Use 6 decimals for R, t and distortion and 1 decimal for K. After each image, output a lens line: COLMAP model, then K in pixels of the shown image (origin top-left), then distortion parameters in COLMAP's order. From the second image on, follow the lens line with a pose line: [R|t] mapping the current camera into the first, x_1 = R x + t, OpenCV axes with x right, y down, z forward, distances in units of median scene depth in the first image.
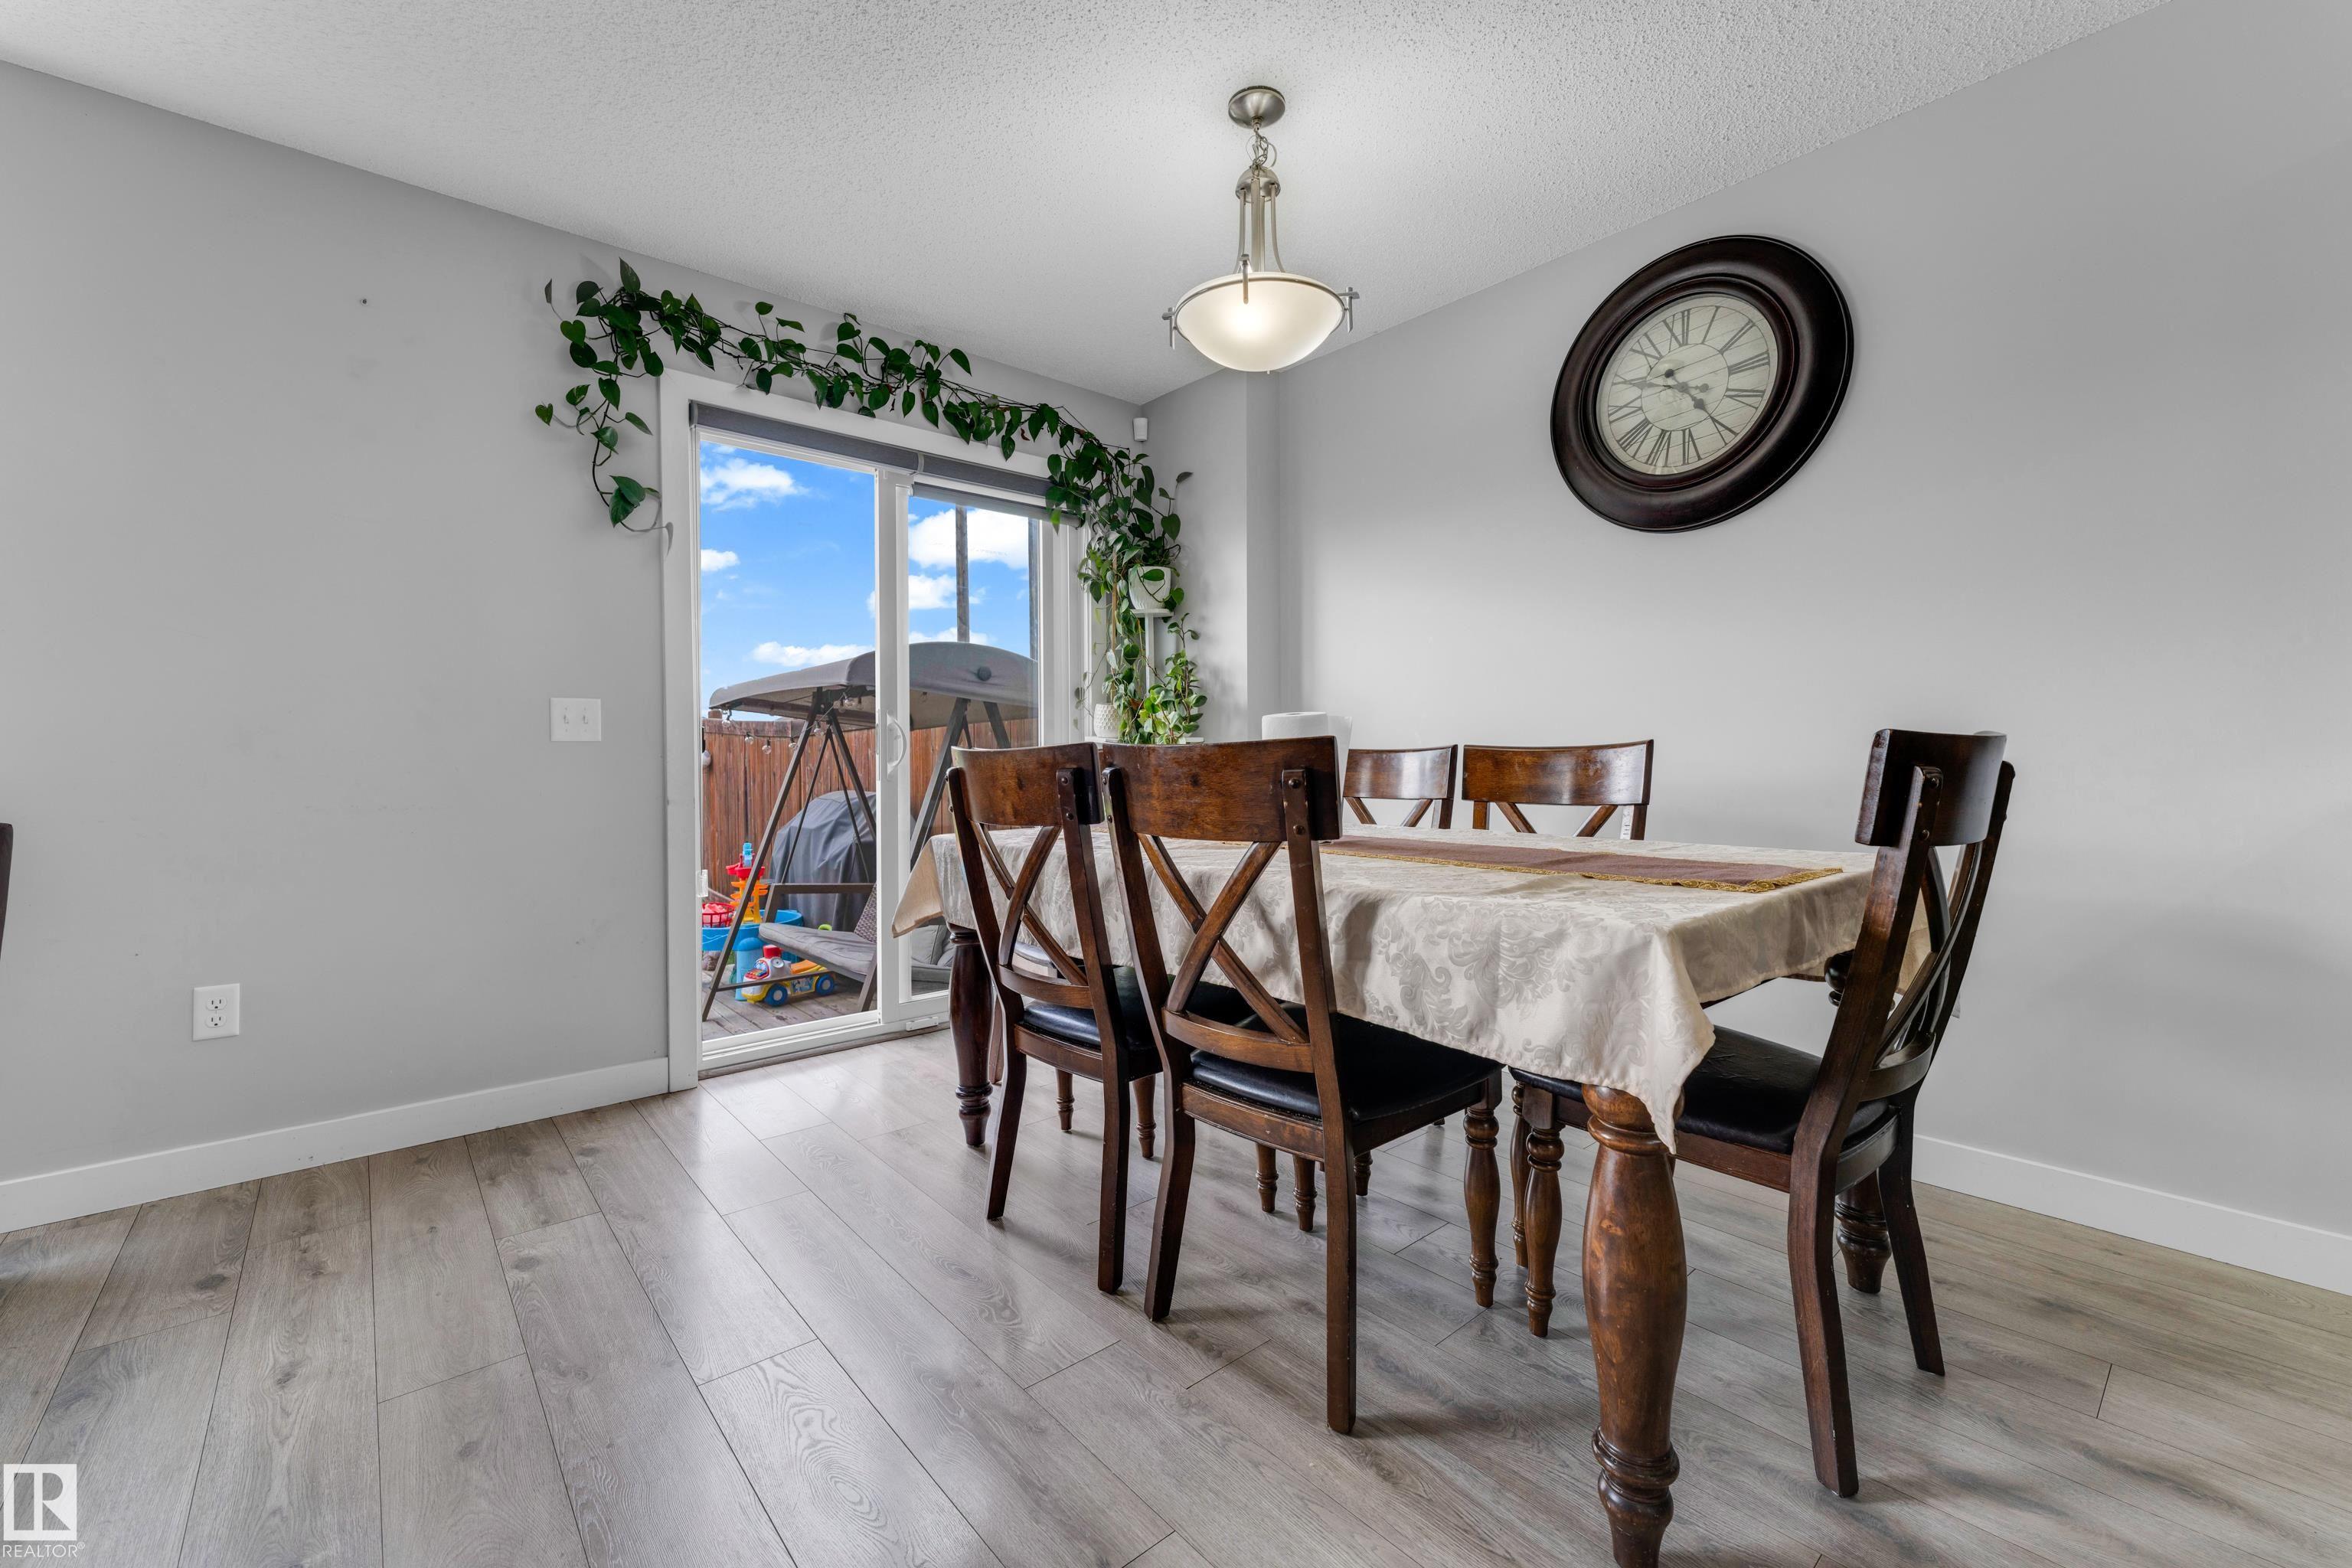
lens RADIAL K [[959.9, 0, 1182.3], [0, 959.9, 756.1], [0, 0, 1]] dist [0.002511, 0.000123]
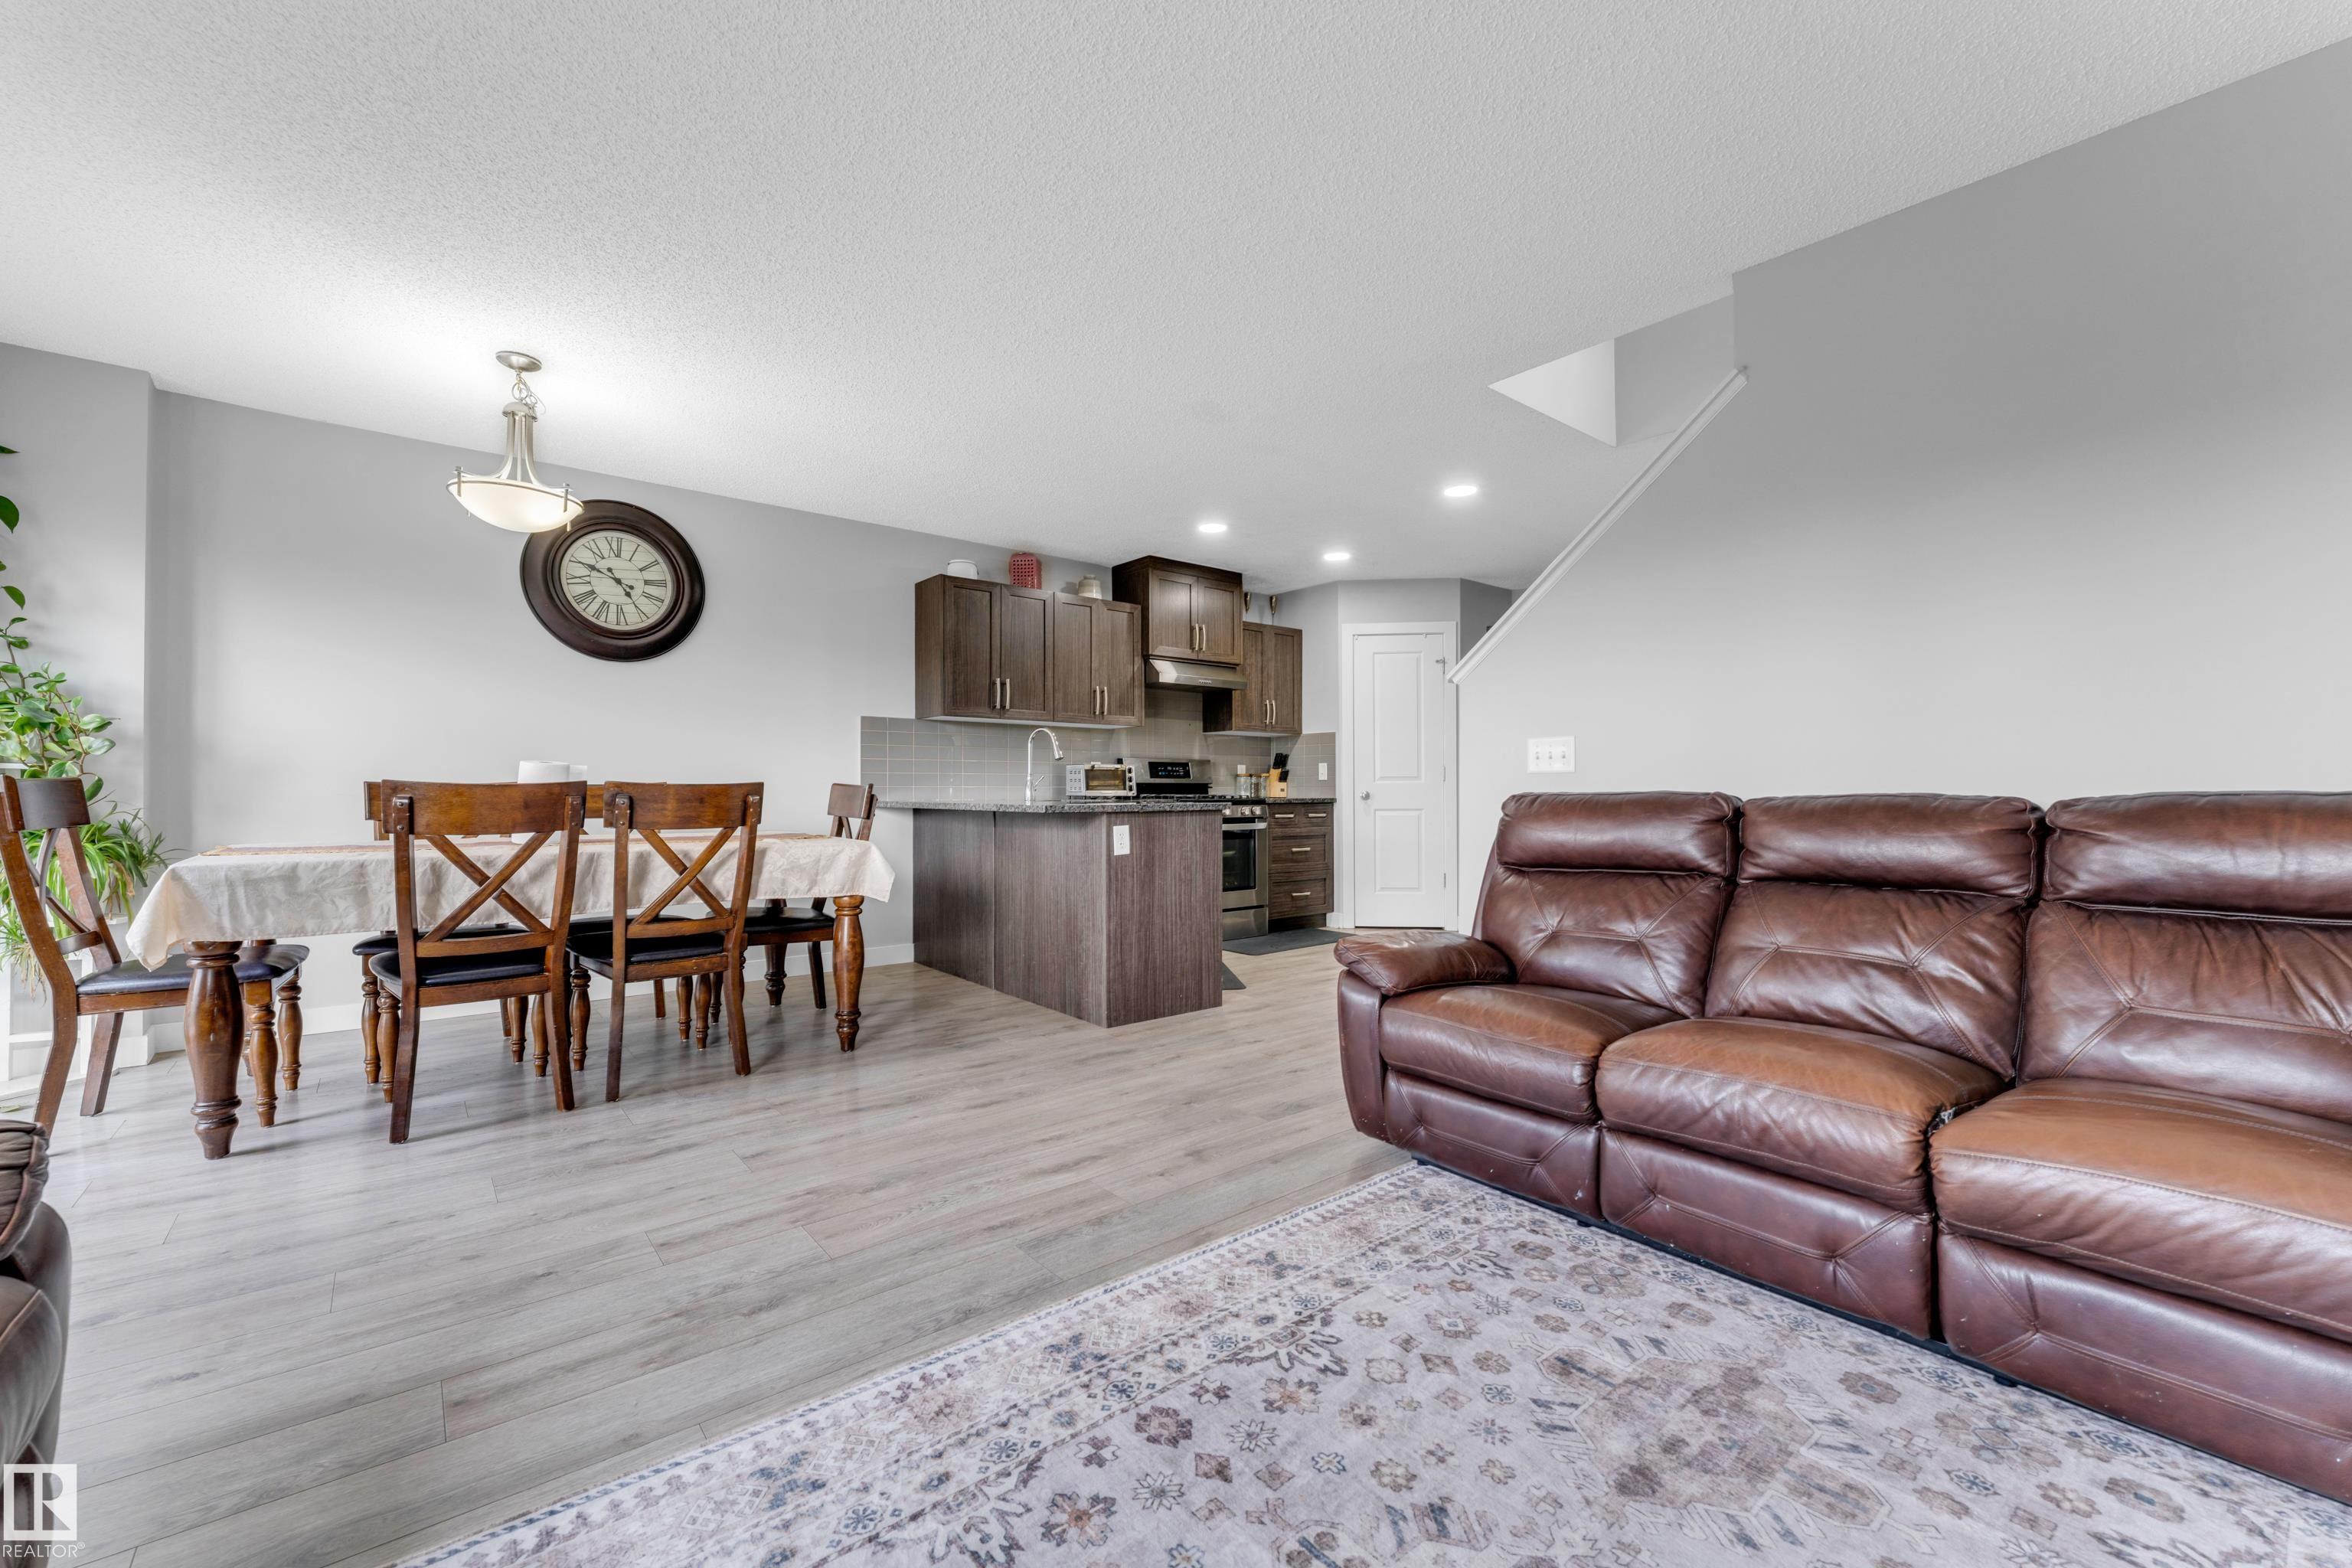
lens RADIAL K [[951.6, 0, 1168.7], [0, 951.6, 784.5], [0, 0, 1]] dist [0.001914, 0.000497]
pose [[0.029416, 0.012858, 0.999485, -1.087902], [-0.005329, 0.999905, -0.012706, 0.004785], [-0.999553, -0.004953, 0.029482, -0.055118]]
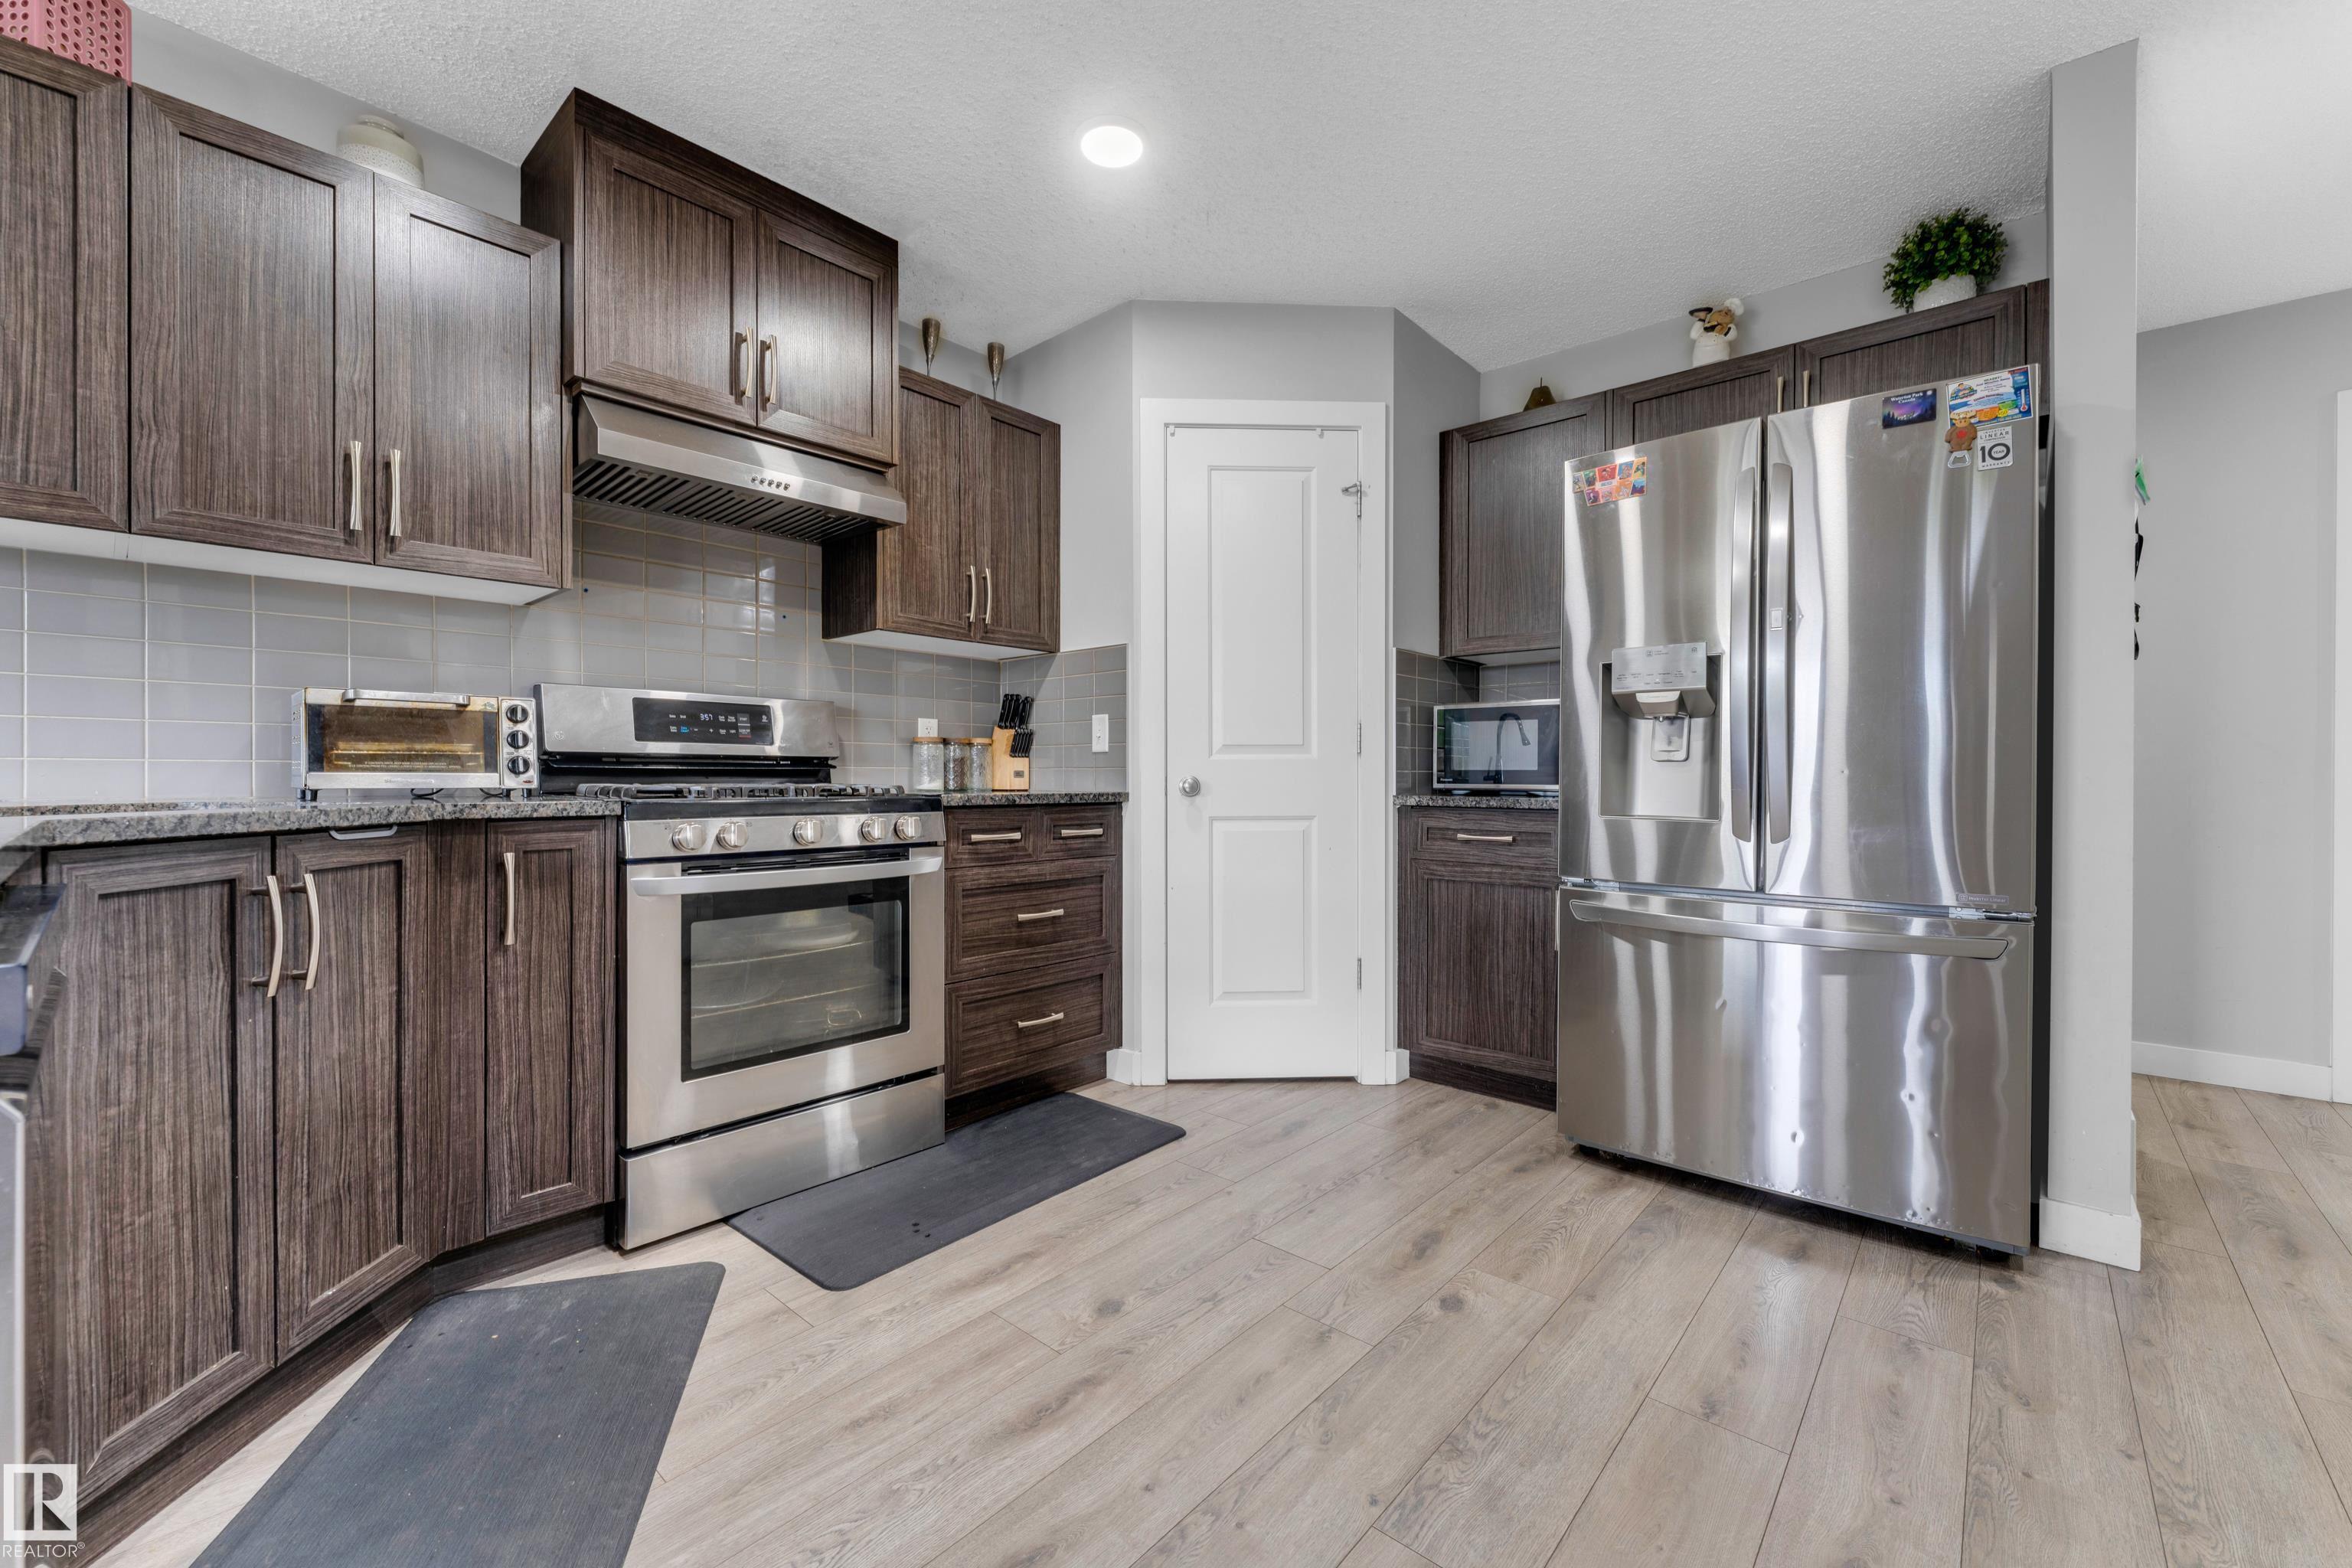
lens RADIAL K [[944.9, 0, 1172.4], [0, 944.9, 779.8], [0, 0, 1]] dist [-0.001116, -0.000011]
pose [[-0.136015, 0.003452, 0.990701, 0.257160], [-0.008368, 0.999954, -0.004633, -0.003529], [-0.990671, -0.008920, -0.135980, -0.310212]]
